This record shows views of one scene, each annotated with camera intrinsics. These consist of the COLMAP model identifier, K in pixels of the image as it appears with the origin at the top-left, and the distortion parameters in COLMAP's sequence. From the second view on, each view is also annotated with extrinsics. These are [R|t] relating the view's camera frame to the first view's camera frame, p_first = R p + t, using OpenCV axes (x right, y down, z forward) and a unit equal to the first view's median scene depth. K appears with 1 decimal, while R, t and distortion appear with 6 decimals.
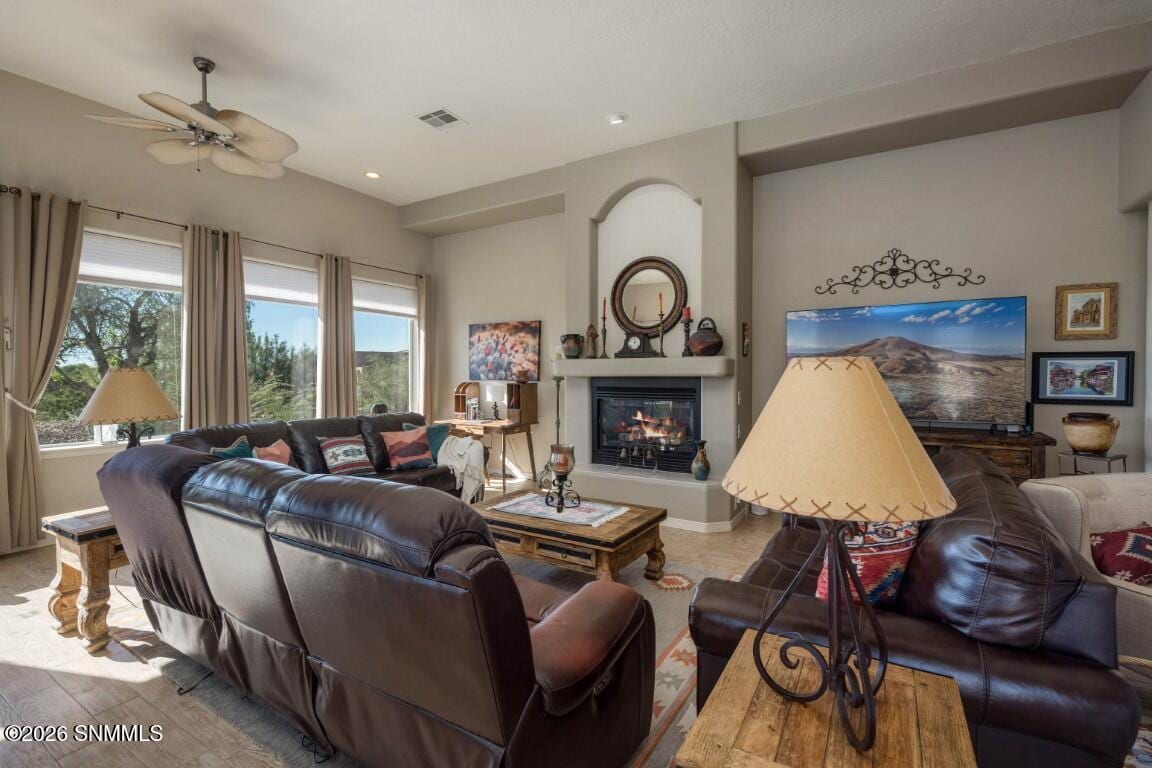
lens RADIAL K [[517.7, 0, 573.3], [0, 517.7, 380.4], [0, 0, 1]] dist [-0.003554, 0.000226]
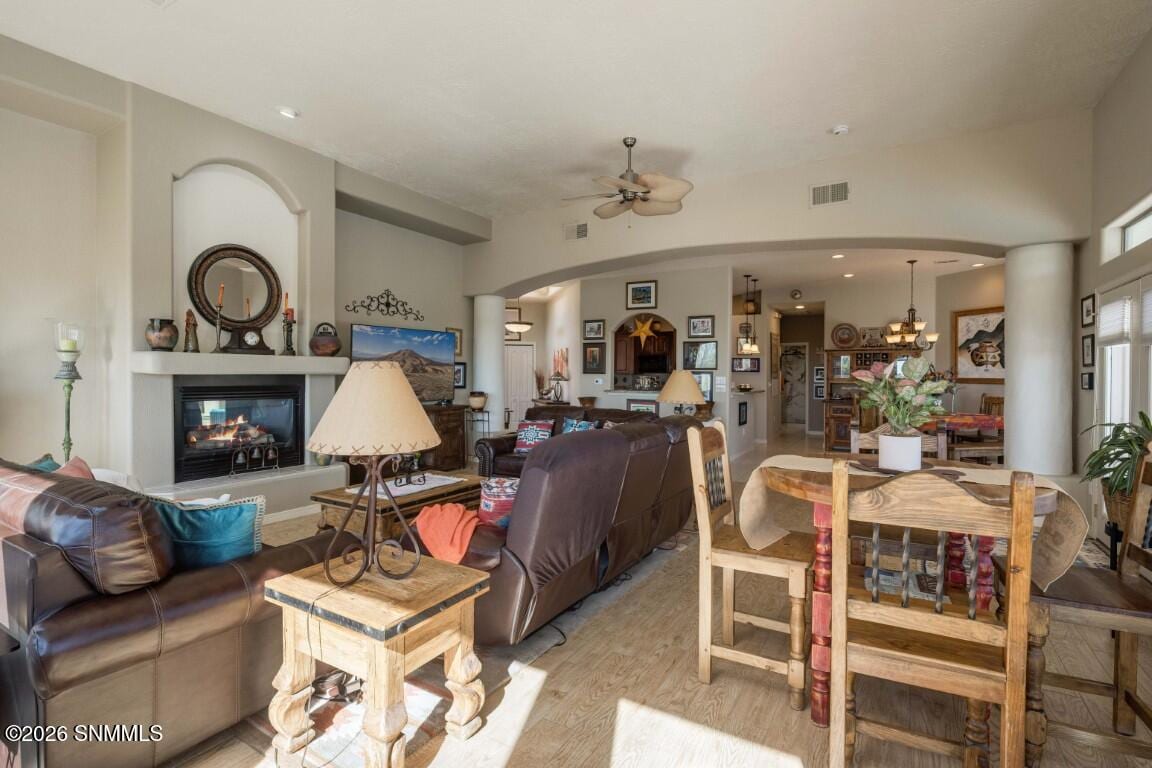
lens RADIAL K [[546.5, 0, 574.0], [0, 546.5, 379.0], [0, 0, 1]] dist [0.001661, 0.000016]
pose [[-0.002912, -0.007672, 0.999966, -1.002531], [0.005962, 0.999953, 0.007690, -0.003287], [-0.999978, 0.005984, -0.002866, 0.483182]]
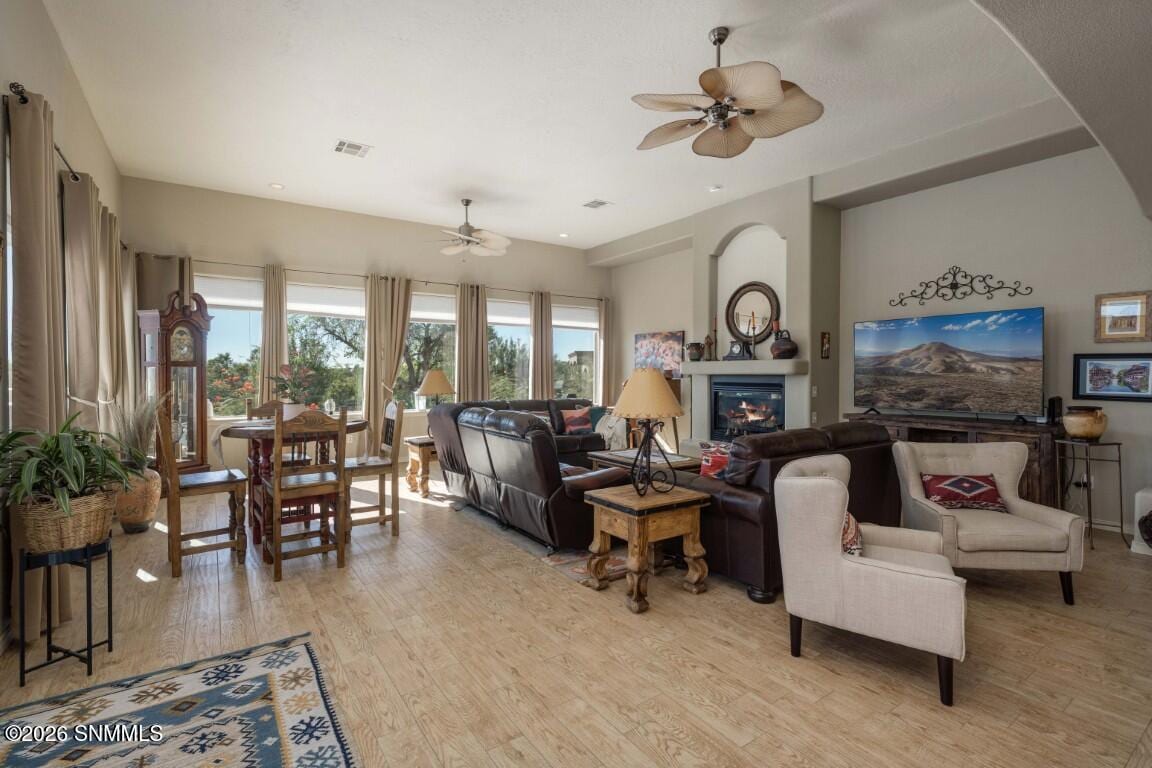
lens RADIAL K [[529.0, 0, 576.0], [0, 529.0, 384.0], [0, 0, 1]] dist [-0.001169, 0.000038]
pose [[0.913618, 0.010401, -0.406441, 0.338265], [-0.005817, 0.999905, 0.012513, 0.002891], [0.406533, -0.009068, 0.913591, -0.464391]]
